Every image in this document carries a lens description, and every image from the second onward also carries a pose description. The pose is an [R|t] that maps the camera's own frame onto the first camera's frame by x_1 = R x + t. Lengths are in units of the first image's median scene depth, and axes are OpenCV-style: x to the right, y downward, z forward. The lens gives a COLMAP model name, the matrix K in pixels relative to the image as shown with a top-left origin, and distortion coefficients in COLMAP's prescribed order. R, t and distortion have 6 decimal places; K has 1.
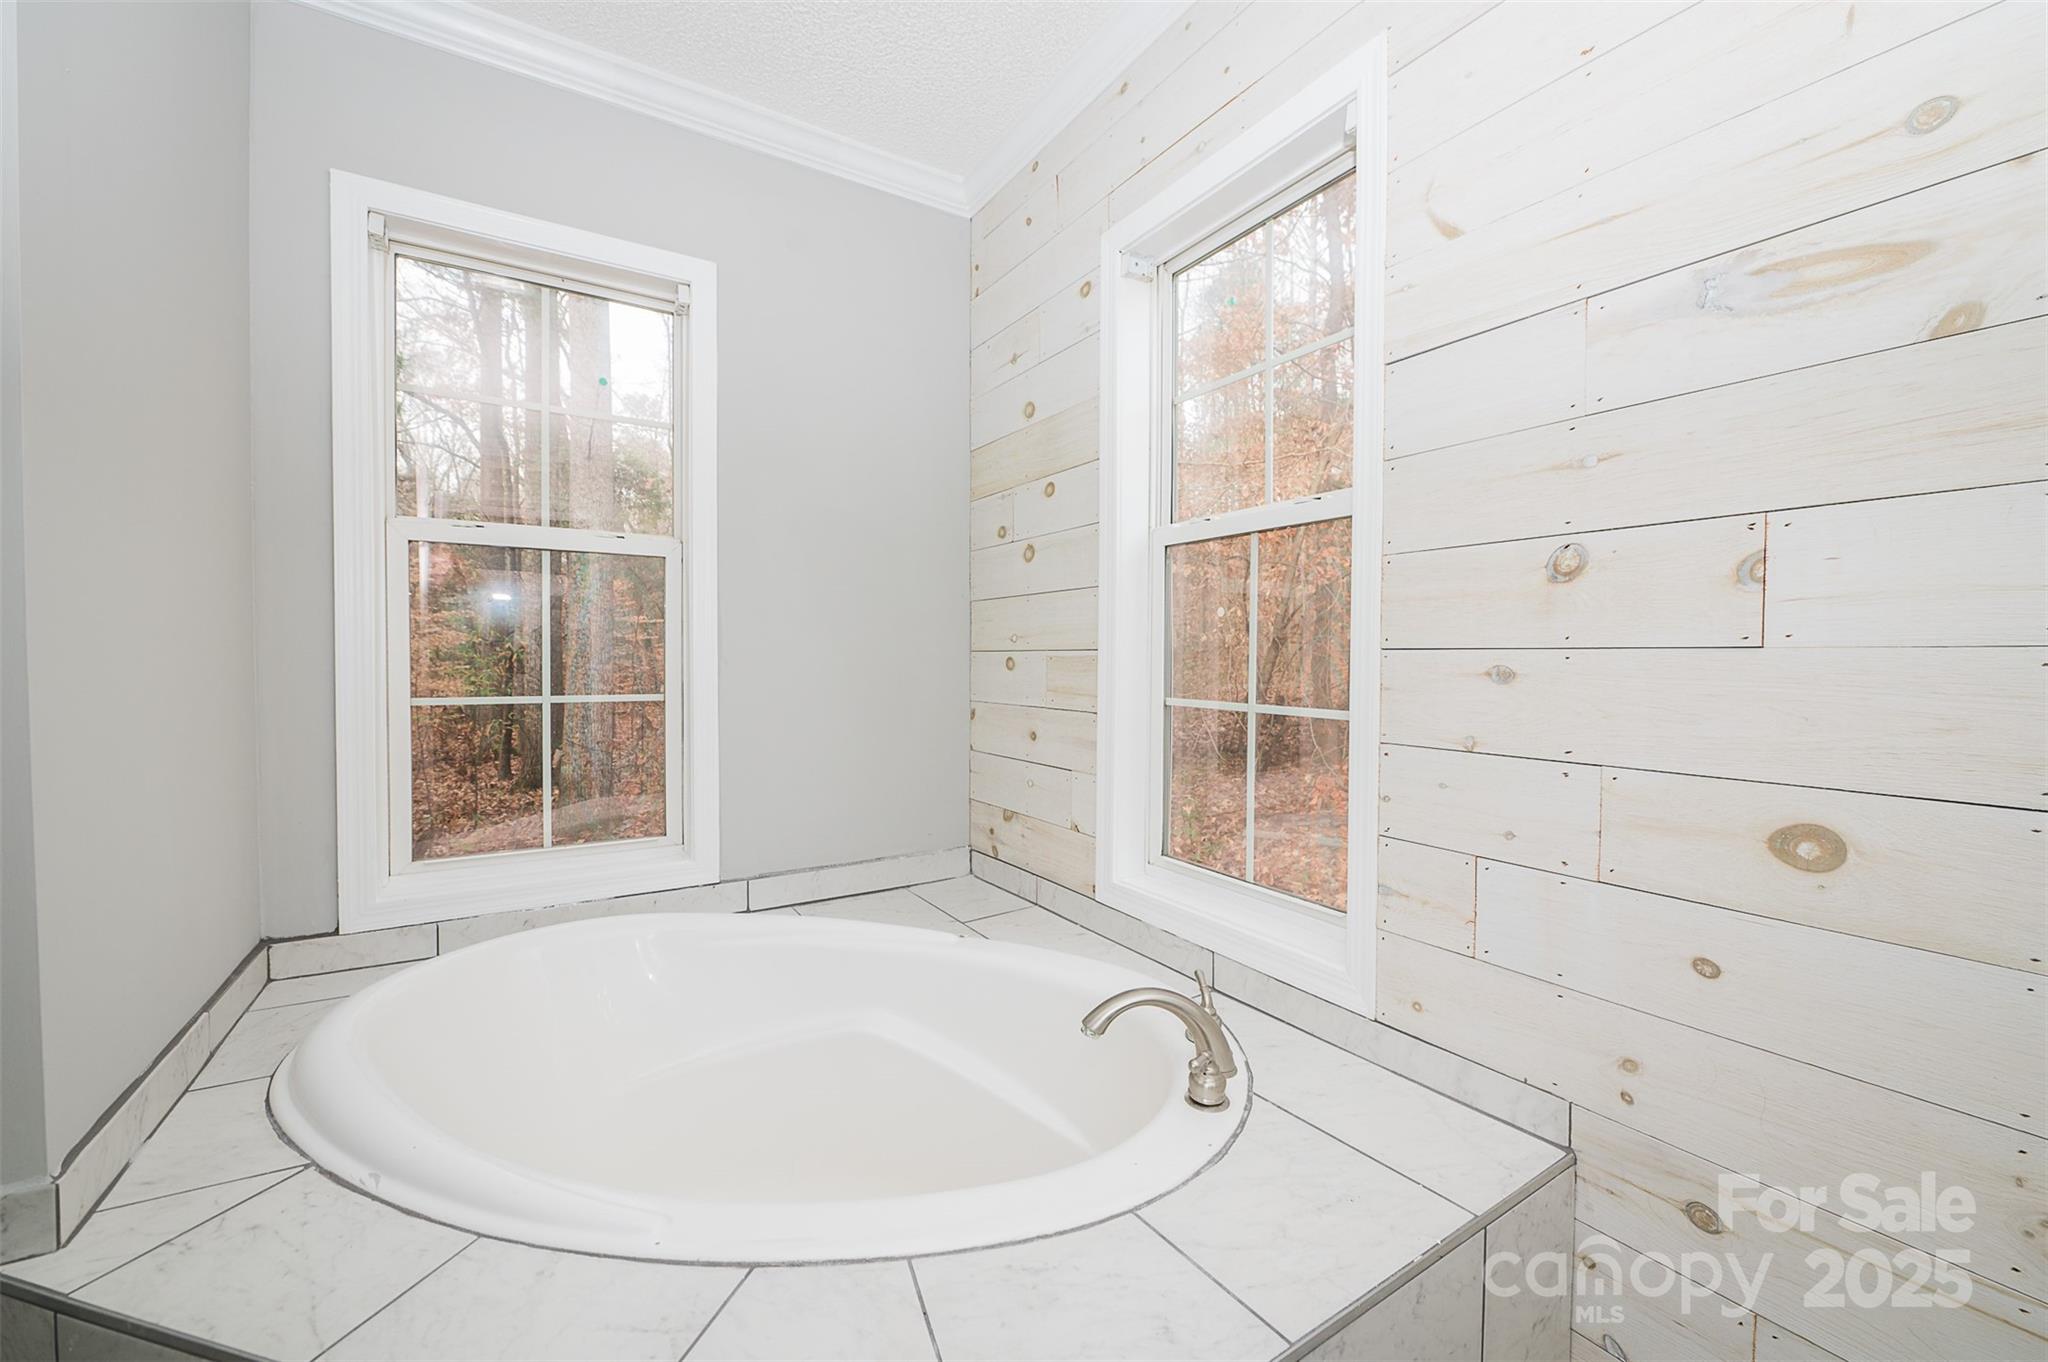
lens RADIAL K [[815.0, 0, 1021.3], [0, 815.0, 664.8], [0, 0, 1]] dist [-0.008350, 0.000490]
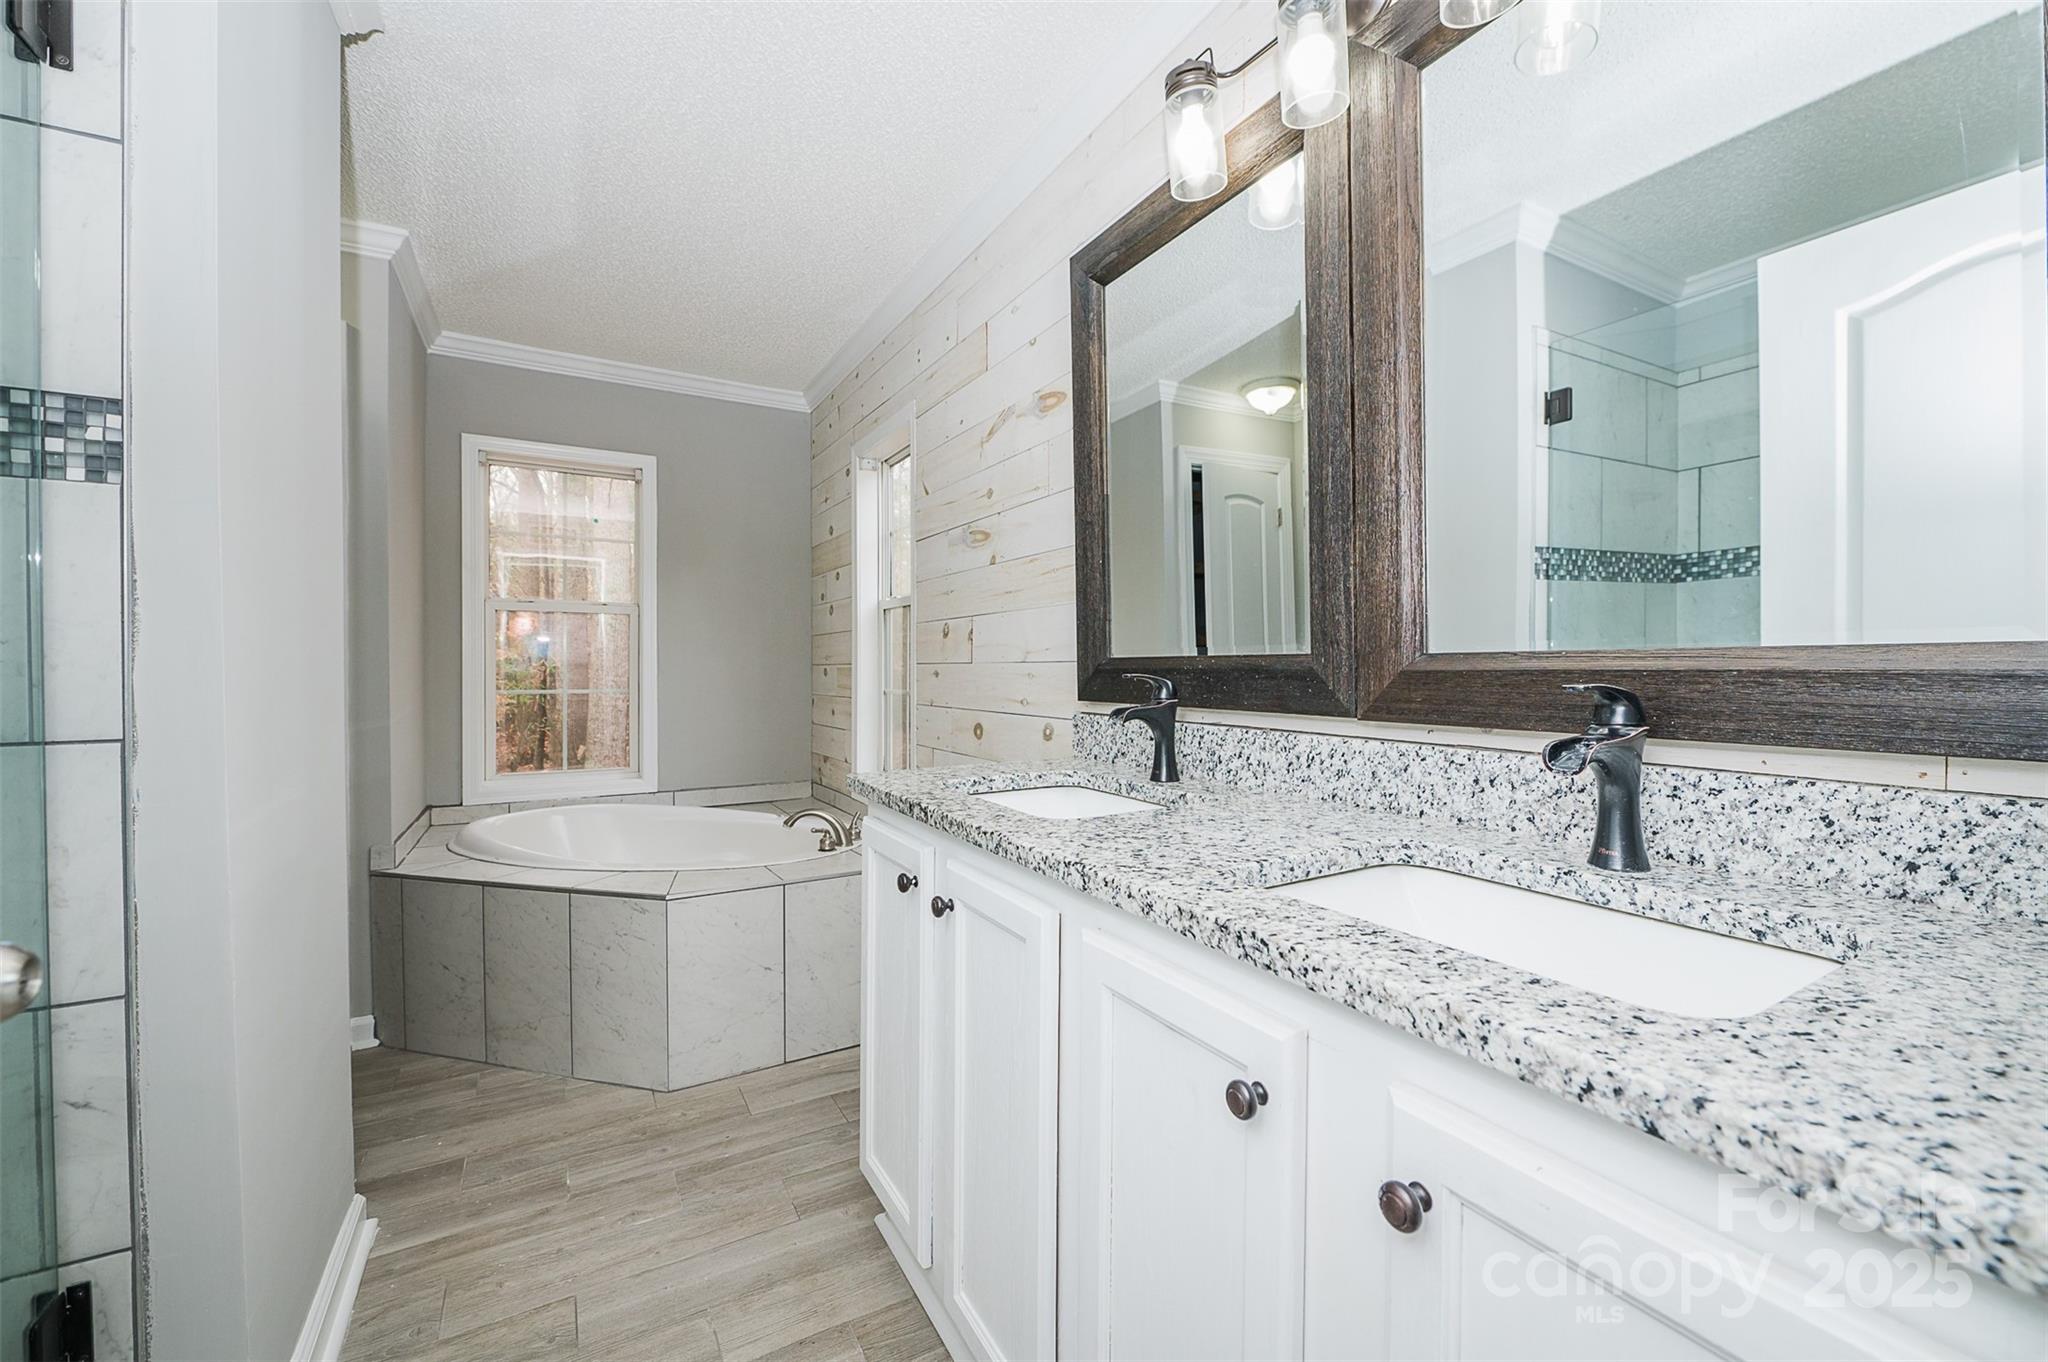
lens RADIAL K [[815.0, 0, 1025.1], [0, 815.0, 663.4], [0, 0, 1]] dist [-0.008350, 0.000490]
pose [[0.999640, -0.004501, -0.026440, 0.518066], [0.003990, 0.999805, -0.019328, 0.016959], [0.026521, 0.019215, 0.999464, -0.832385]]
